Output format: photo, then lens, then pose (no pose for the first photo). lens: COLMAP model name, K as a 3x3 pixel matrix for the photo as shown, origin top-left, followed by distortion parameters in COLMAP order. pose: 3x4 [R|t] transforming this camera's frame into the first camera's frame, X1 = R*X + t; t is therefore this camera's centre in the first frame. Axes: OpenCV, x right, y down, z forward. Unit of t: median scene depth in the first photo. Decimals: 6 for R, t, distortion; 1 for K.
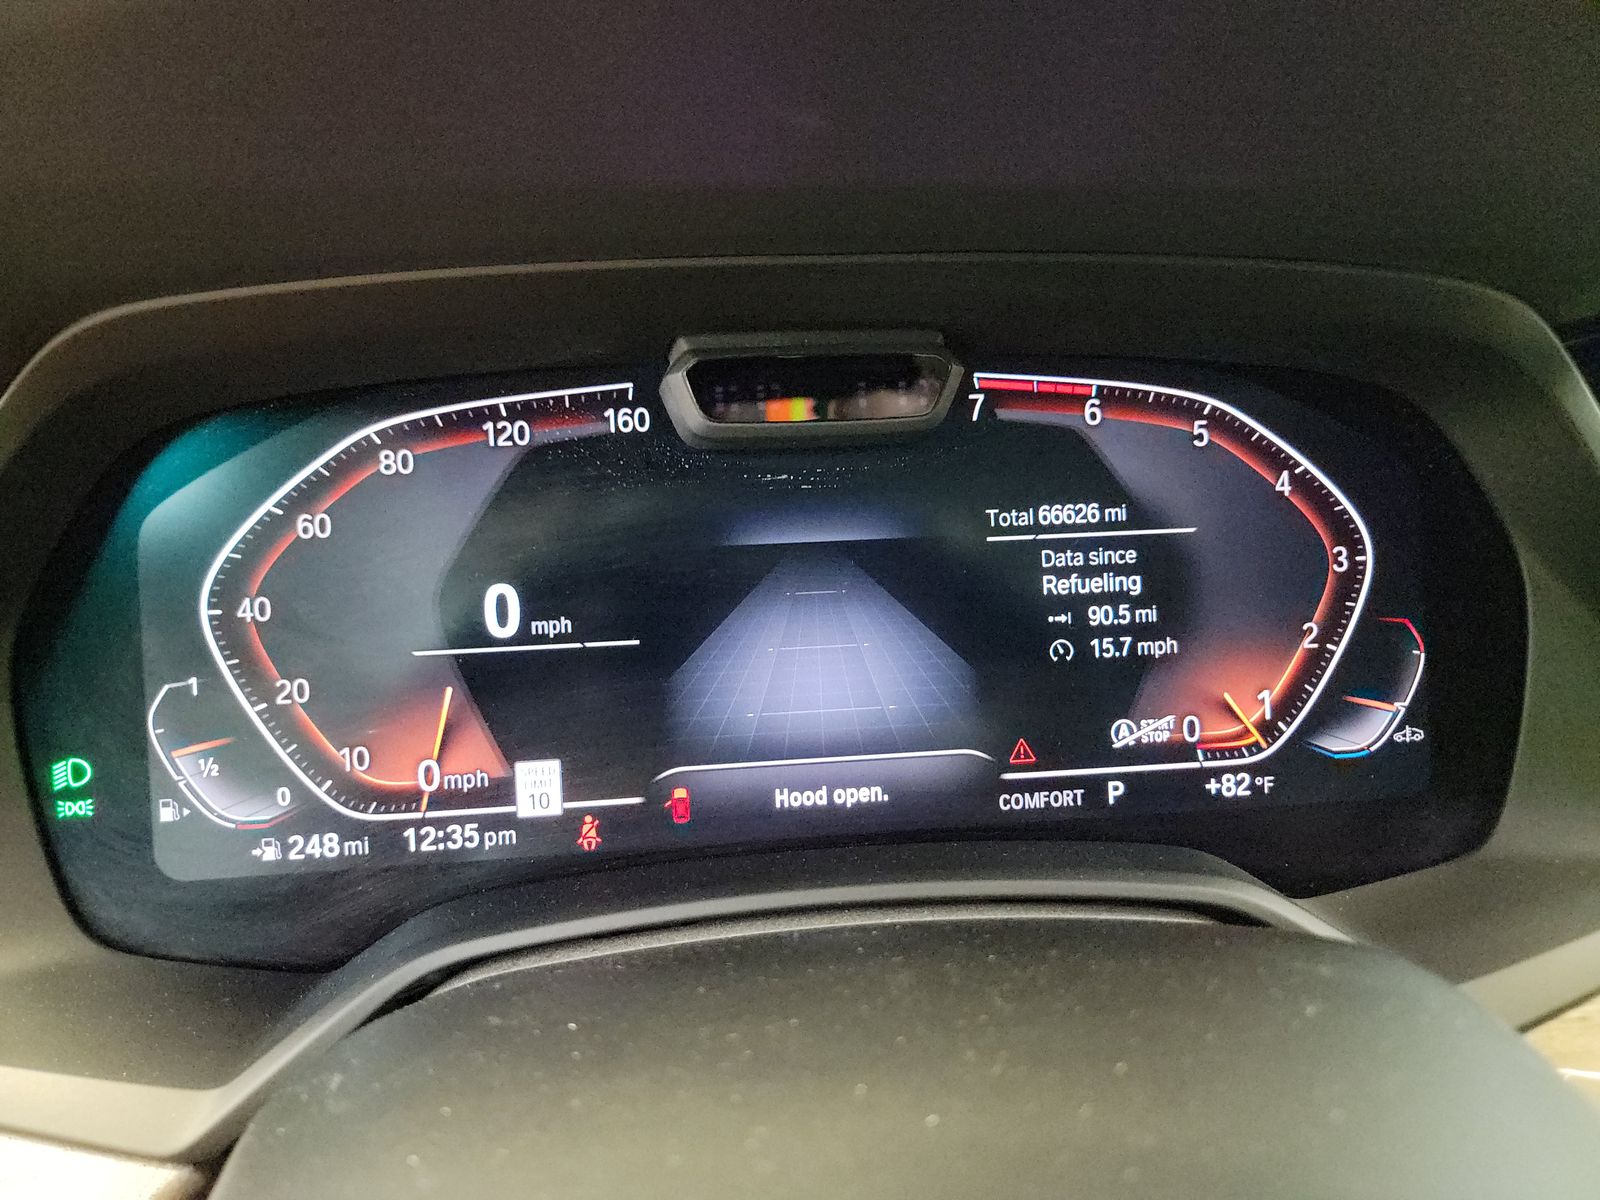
lens RADIAL K [[1120.5, 0, 806.2], [0, 1120.5, 612.8], [0, 0, 1]] dist [0.054982, -0.033426]
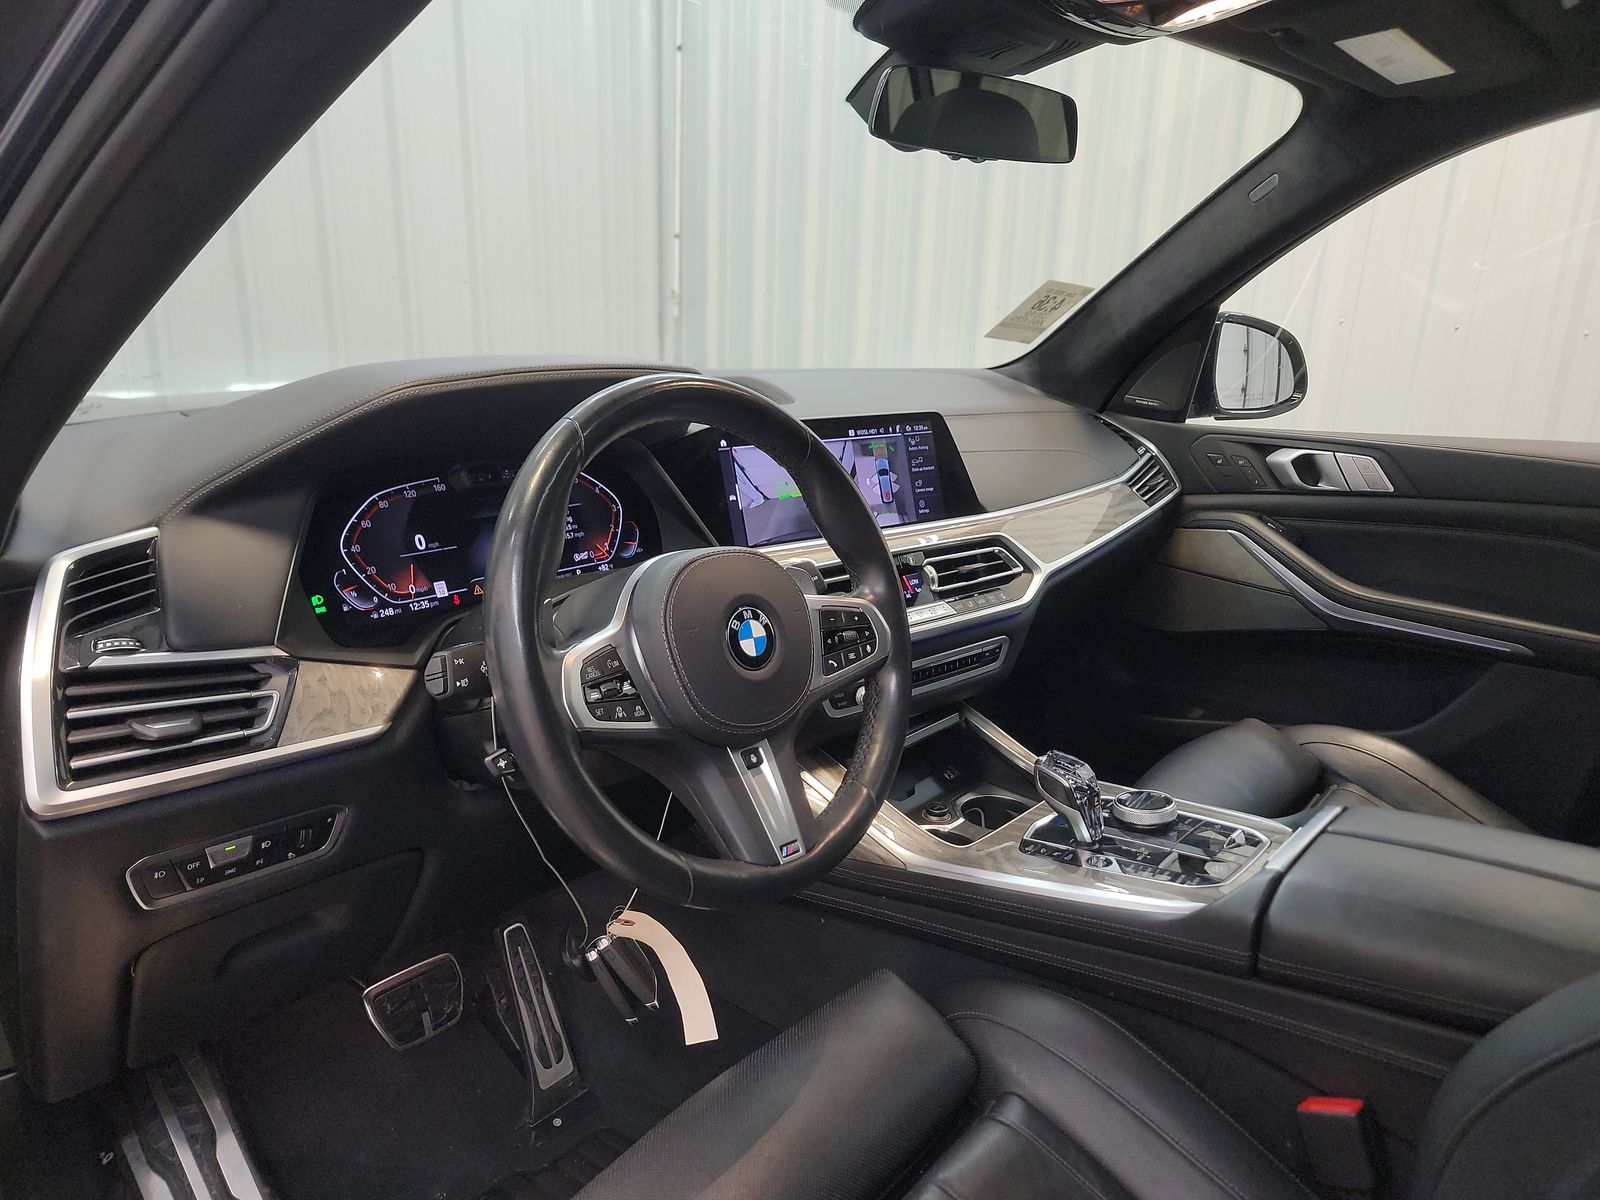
lens RADIAL K [[1120.5, 0, 789.5], [0, 1120.5, 622.6], [0, 0, 1]] dist [0.054982, -0.033426]
pose [[0.752468, -0.168229, 0.636781, -1.712467], [0.240384, 0.970282, -0.027720, 0.628915], [-0.613194, 0.173930, 0.770546, -2.439048]]
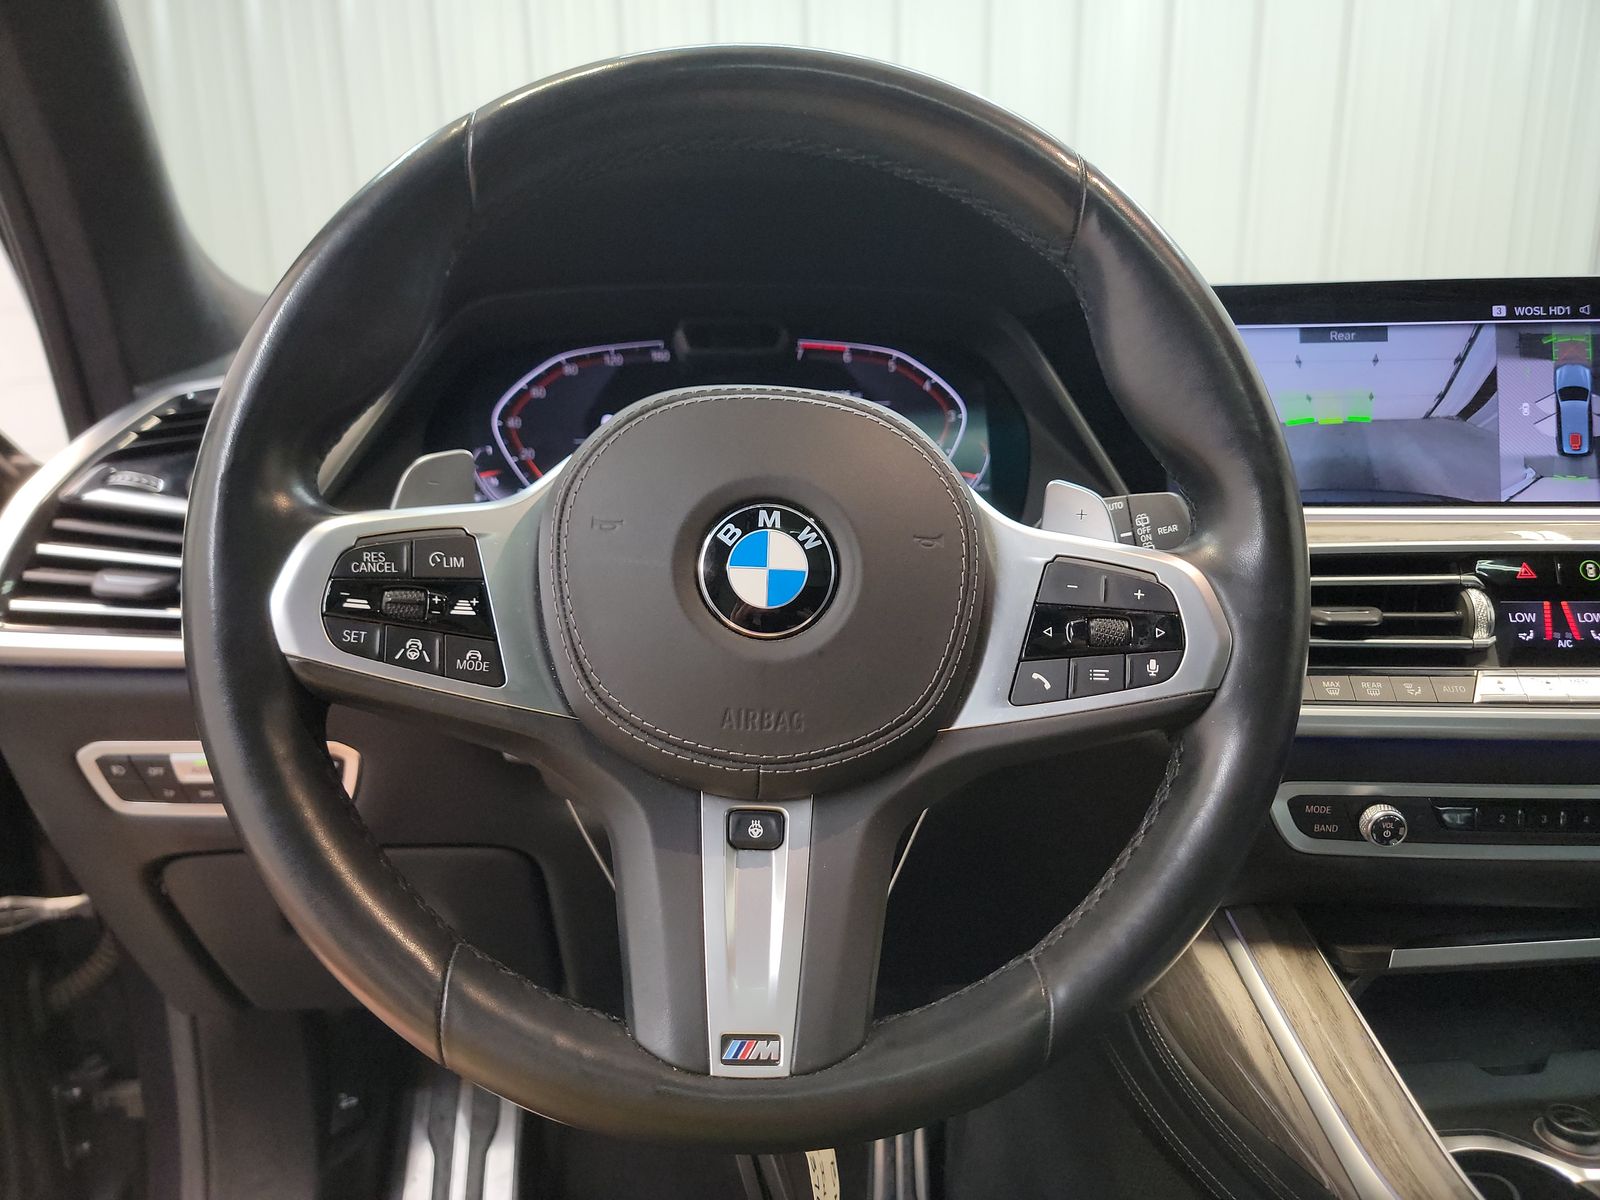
lens RADIAL K [[1120.5, 0, 798.5], [0, 1120.5, 612.3], [0, 0, 1]] dist [0.054982, -0.033426]
pose [[0.999179, 0.004542, -0.040247, 0.261062], [-0.012093, 0.981822, -0.189418, 0.885234], [0.038655, 0.189749, 0.981071, -1.389574]]
